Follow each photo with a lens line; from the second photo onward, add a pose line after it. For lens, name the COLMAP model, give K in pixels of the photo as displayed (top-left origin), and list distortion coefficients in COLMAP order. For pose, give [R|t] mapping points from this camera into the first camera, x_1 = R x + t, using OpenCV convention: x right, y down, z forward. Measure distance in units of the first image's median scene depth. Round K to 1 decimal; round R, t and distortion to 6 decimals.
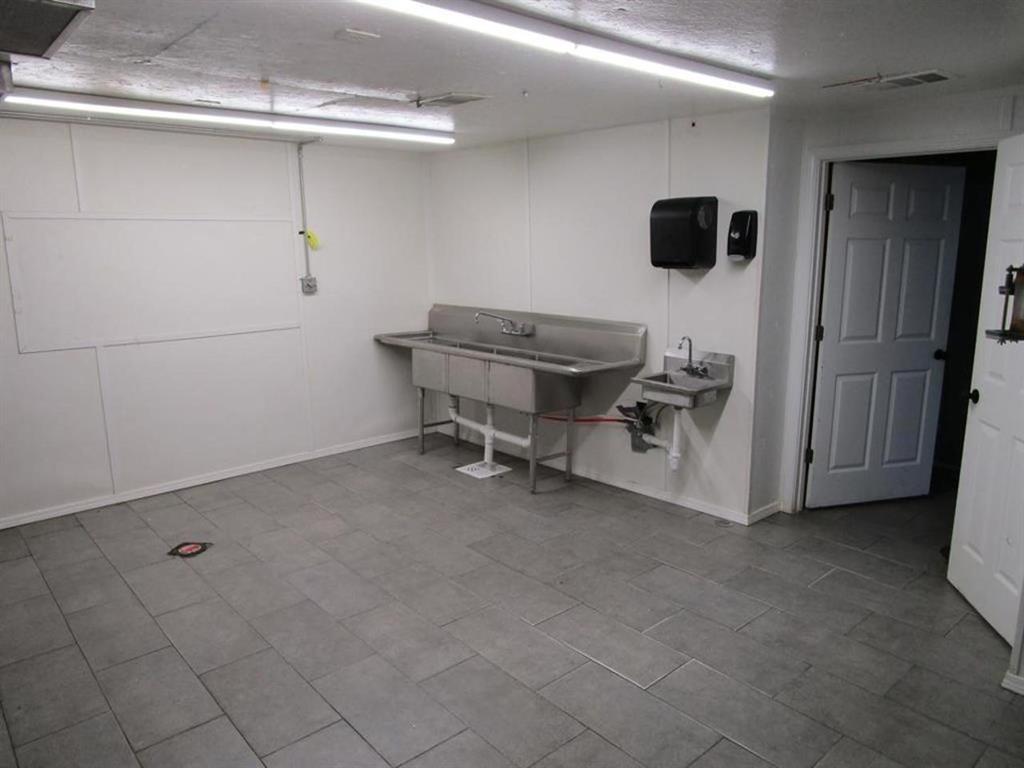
lens RADIAL K [[722.1, 0, 520.9], [0, 722.1, 379.5], [0, 0, 1]] dist [-0.024178, 0.002131]
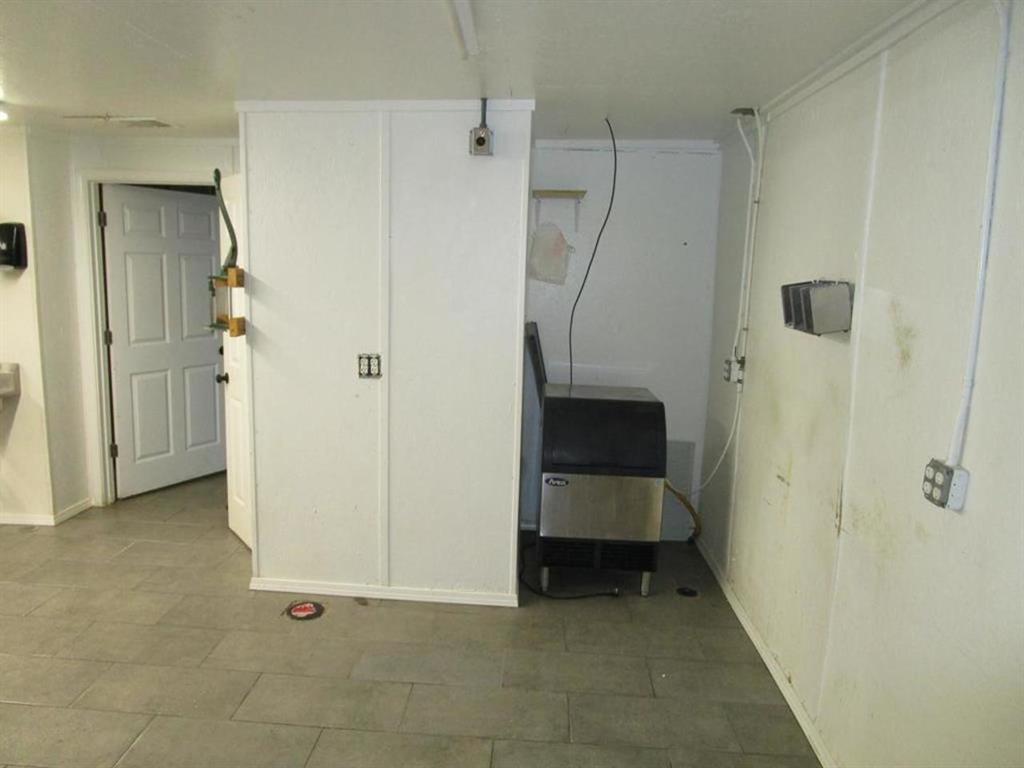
lens RADIAL K [[722.1, 0, 520.9], [0, 722.1, 379.5], [0, 0, 1]] dist [-0.024178, 0.002131]
pose [[0.695875, -0.088731, 0.712660, 0.068004], [0.104820, 0.994260, 0.021440, 0.042009], [-0.710472, 0.059781, 0.701182, -0.214151]]
